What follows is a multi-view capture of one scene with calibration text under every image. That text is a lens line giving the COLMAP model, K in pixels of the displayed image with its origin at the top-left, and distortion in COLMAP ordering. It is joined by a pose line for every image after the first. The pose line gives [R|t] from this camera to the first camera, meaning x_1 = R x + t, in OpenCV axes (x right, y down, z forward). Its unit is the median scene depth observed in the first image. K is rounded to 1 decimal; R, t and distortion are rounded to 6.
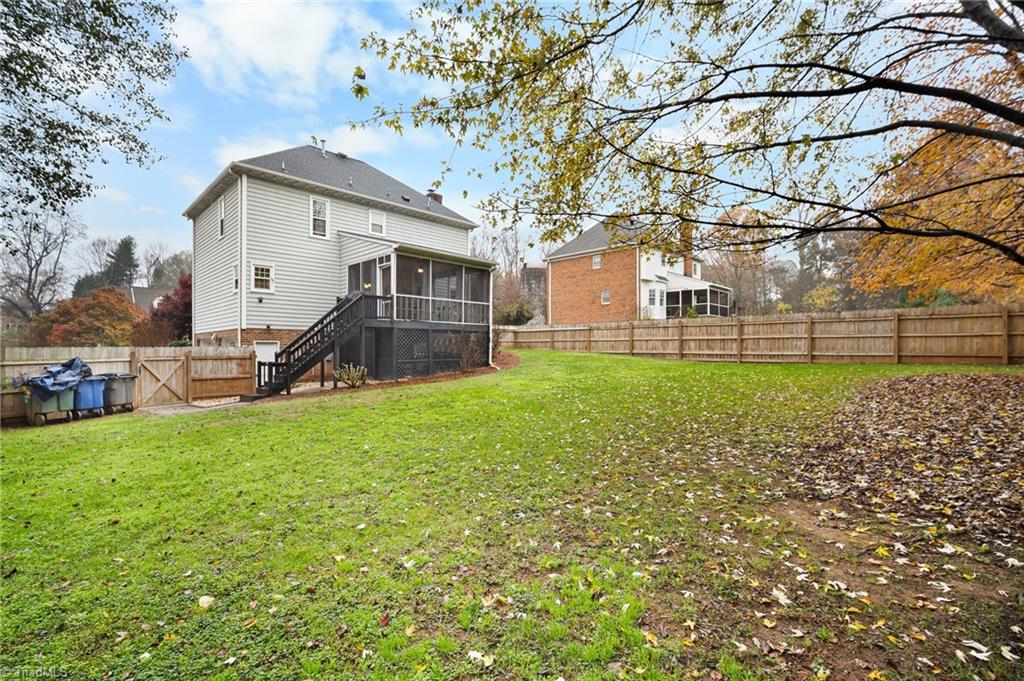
lens RADIAL K [[456.3, 0, 504.4], [0, 456.3, 347.7], [0, 0, 1]] dist [-0.003802, 0.000333]
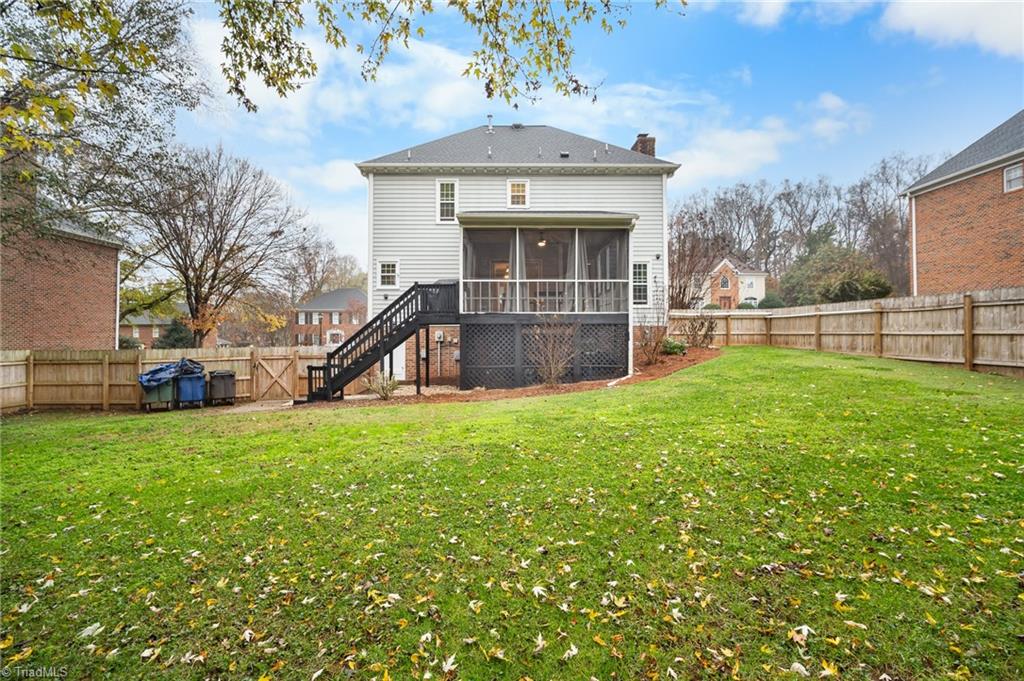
lens RADIAL K [[456.3, 0, 514.1], [0, 456.3, 331.0], [0, 0, 1]] dist [-0.003802, 0.000333]
pose [[0.715159, -0.007031, -0.698927, 0.344629], [0.004191, 0.999975, -0.005771, -0.024776], [0.698949, 0.001198, 0.715170, 0.488400]]
